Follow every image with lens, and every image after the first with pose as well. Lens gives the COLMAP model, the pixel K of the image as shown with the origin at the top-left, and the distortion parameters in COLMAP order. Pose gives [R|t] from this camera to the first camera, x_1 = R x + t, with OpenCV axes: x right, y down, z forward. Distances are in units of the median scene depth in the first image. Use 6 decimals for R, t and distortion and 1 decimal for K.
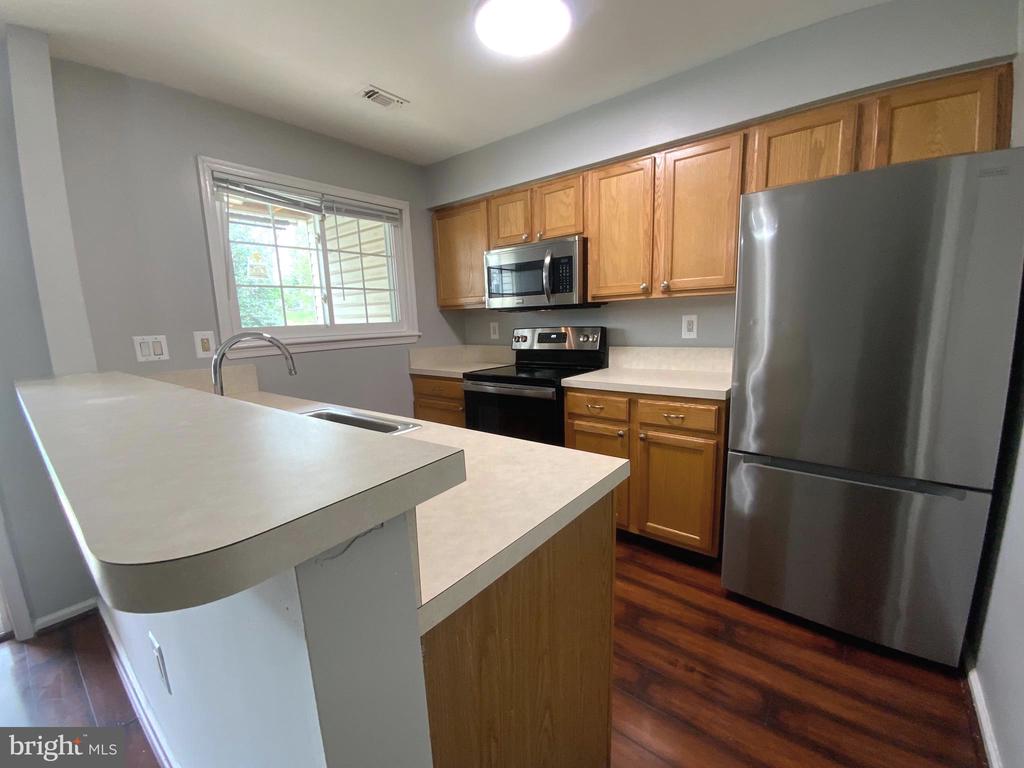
lens RADIAL K [[414.2, 0, 512.9], [0, 414.2, 387.1], [0, 0, 1]] dist [0.021505, -0.018688]
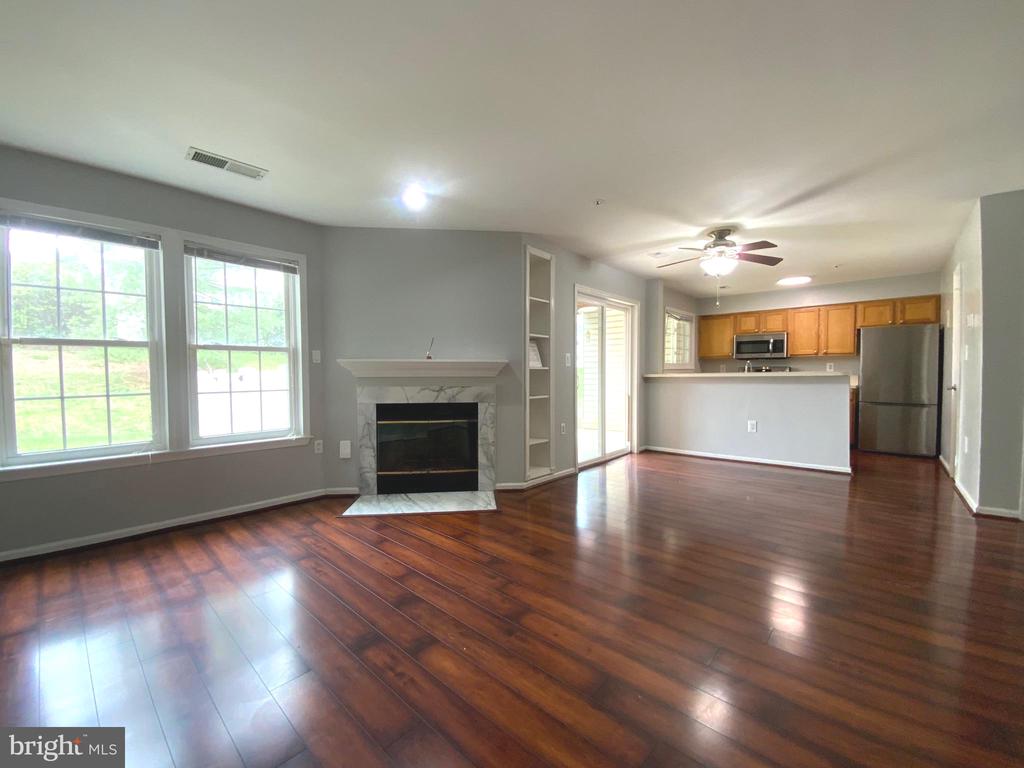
lens RADIAL K [[414.2, 0, 512.9], [0, 414.2, 387.1], [0, 0, 1]] dist [0.021505, -0.018688]
pose [[0.997497, 0.031250, -0.063425, -1.450572], [-0.039045, 0.991305, -0.125655, 0.400244], [0.058947, 0.127817, 0.990044, -1.756610]]
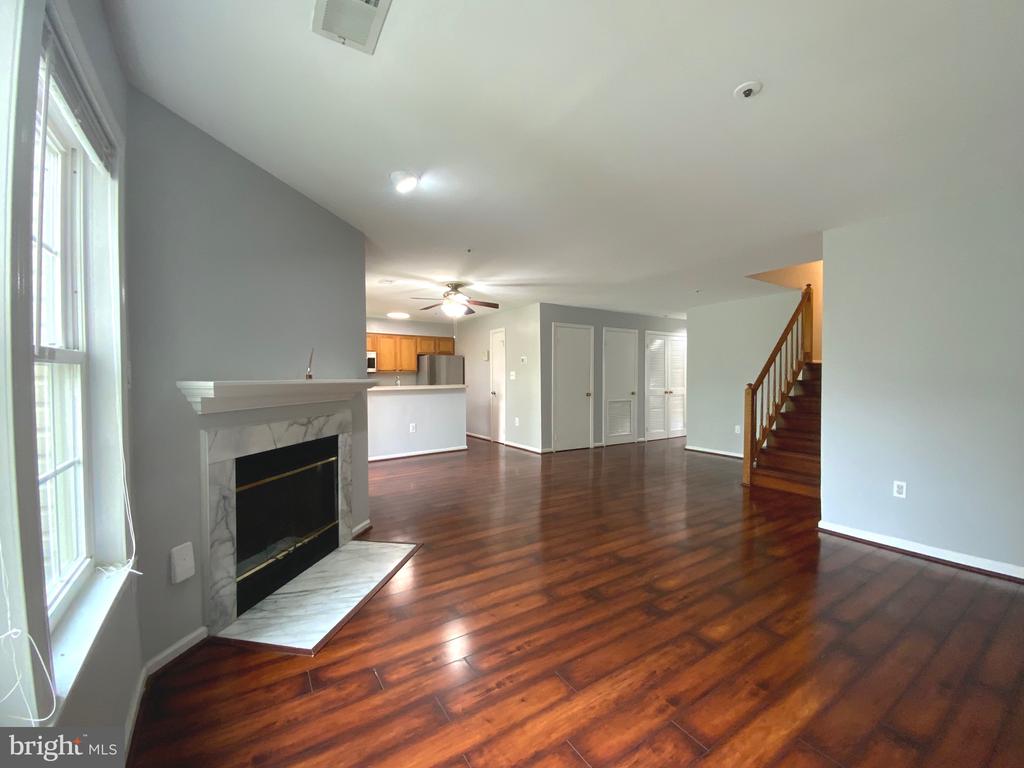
lens RADIAL K [[414.2, 0, 512.9], [0, 414.2, 387.1], [0, 0, 1]] dist [0.021505, -0.018688]
pose [[0.318958, 0.008207, 0.947733, -2.729086], [0.143553, 0.988007, -0.056868, 0.269305], [-0.936834, 0.154189, 0.313955, -1.075612]]
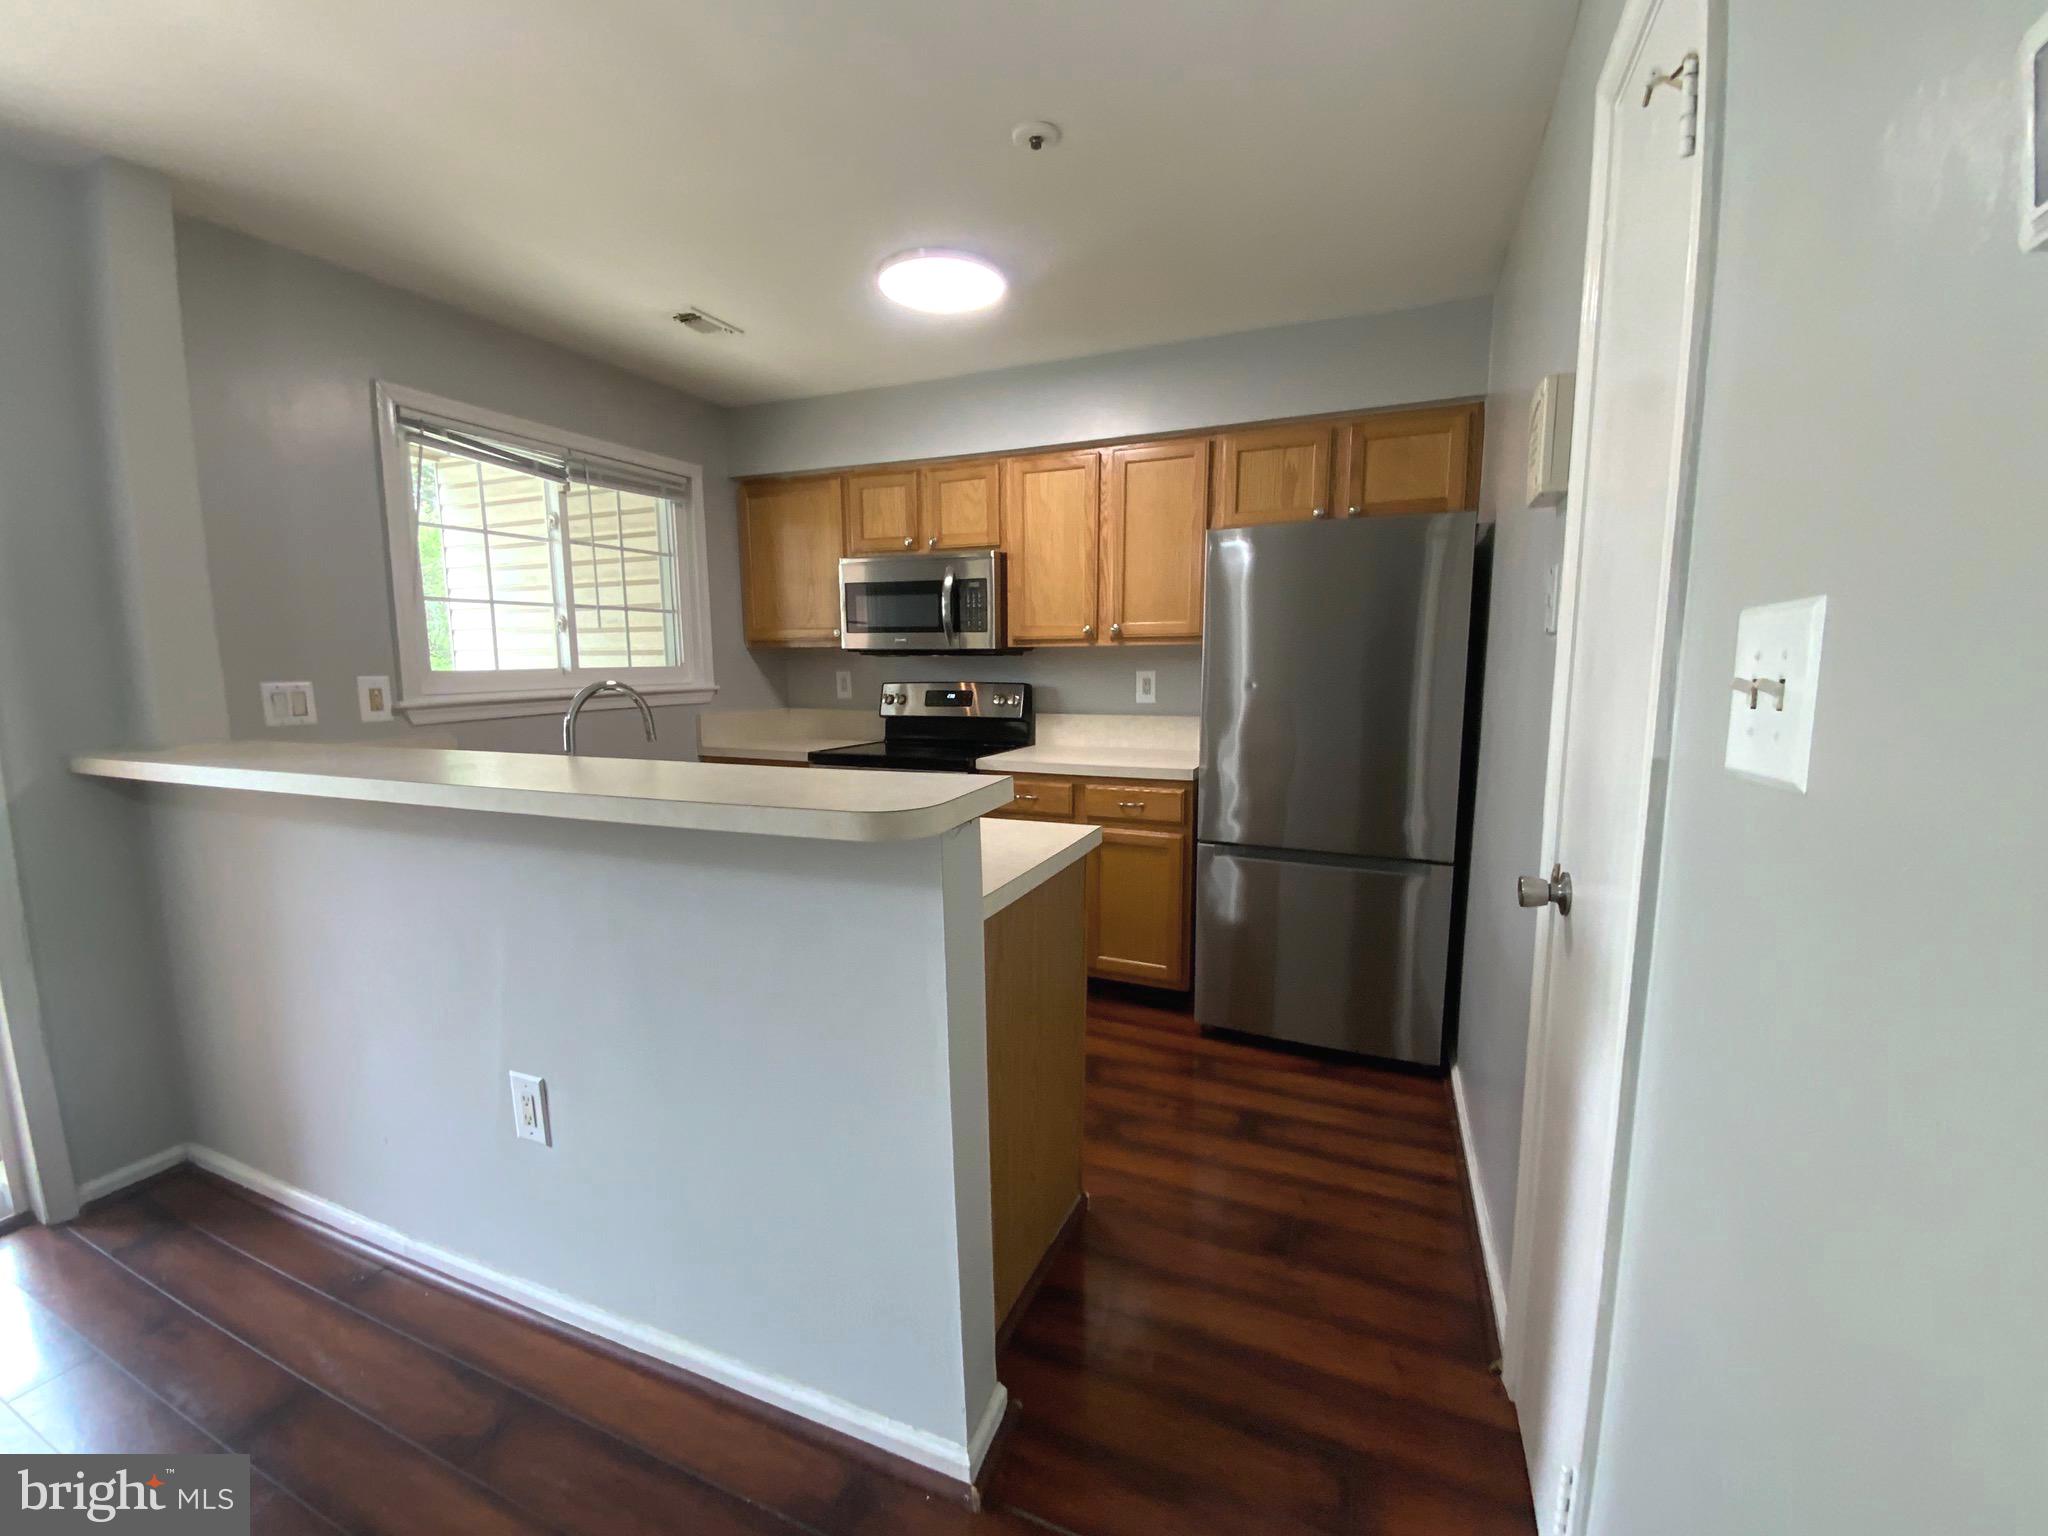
lens RADIAL K [[828.4, 0, 1025.9], [0, 828.4, 774.2], [0, 0, 1]] dist [0.021505, -0.018688]
pose [[0.963298, -0.005953, 0.268367, -0.164396], [0.013697, 0.999542, -0.026993, 0.042473], [-0.268084, 0.029679, 0.962938, -0.325281]]
